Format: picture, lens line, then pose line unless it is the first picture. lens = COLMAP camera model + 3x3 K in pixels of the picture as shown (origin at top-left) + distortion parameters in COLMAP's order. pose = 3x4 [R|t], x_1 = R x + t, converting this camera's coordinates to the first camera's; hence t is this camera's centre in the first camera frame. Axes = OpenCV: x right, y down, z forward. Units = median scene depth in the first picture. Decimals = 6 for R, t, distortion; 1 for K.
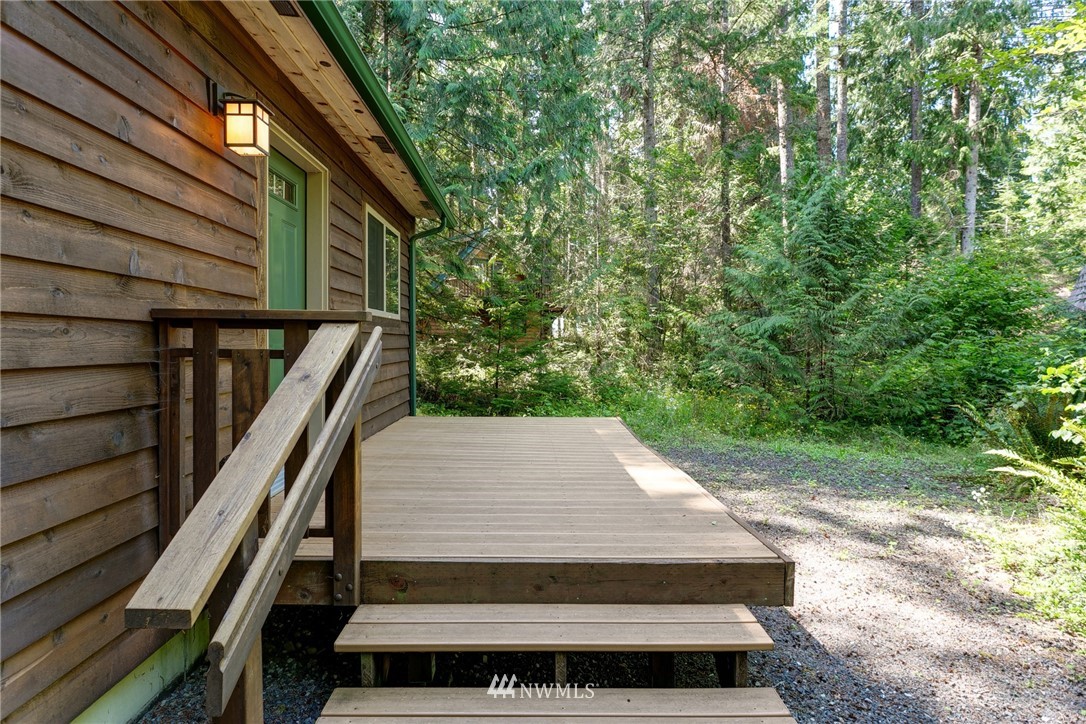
lens RADIAL K [[558.8, 0, 534.8], [0, 558.8, 346.1], [0, 0, 1]] dist [0.004305, 0.000908]
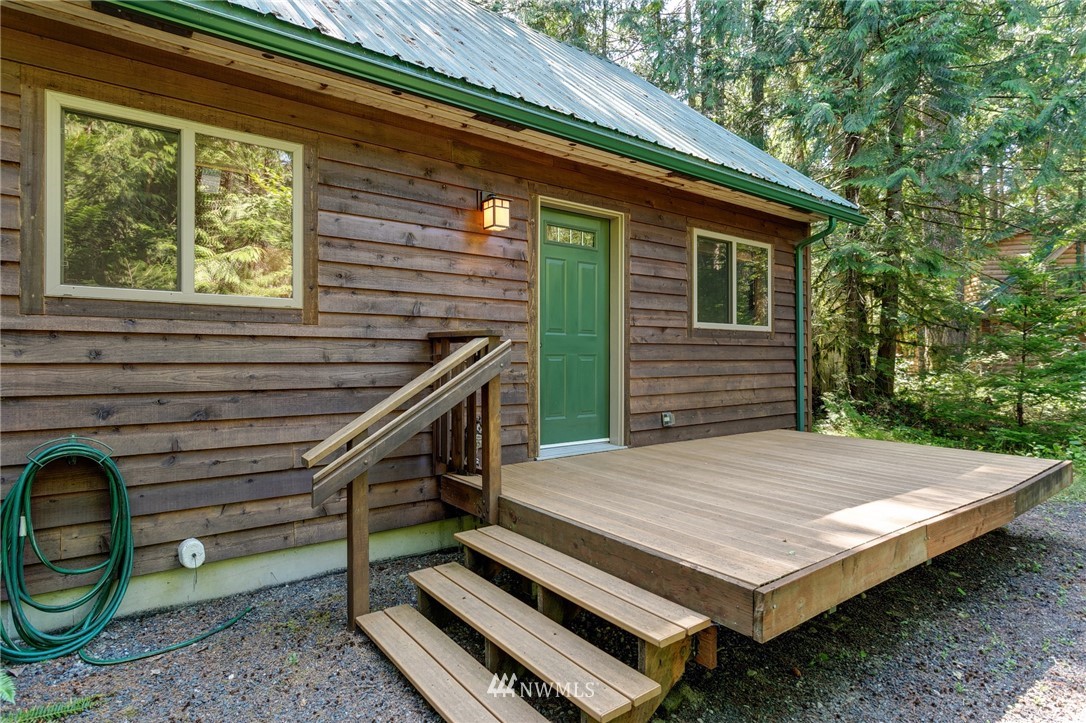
lens RADIAL K [[582.4, 0, 541.1], [0, 582.4, 357.7], [0, 0, 1]] dist [0.003470, 0.000409]
pose [[0.580225, -0.004565, -0.814443, 1.018874], [-0.003653, 0.999960, -0.008208, 0.027213], [0.814448, 0.007737, 0.580185, 0.188882]]
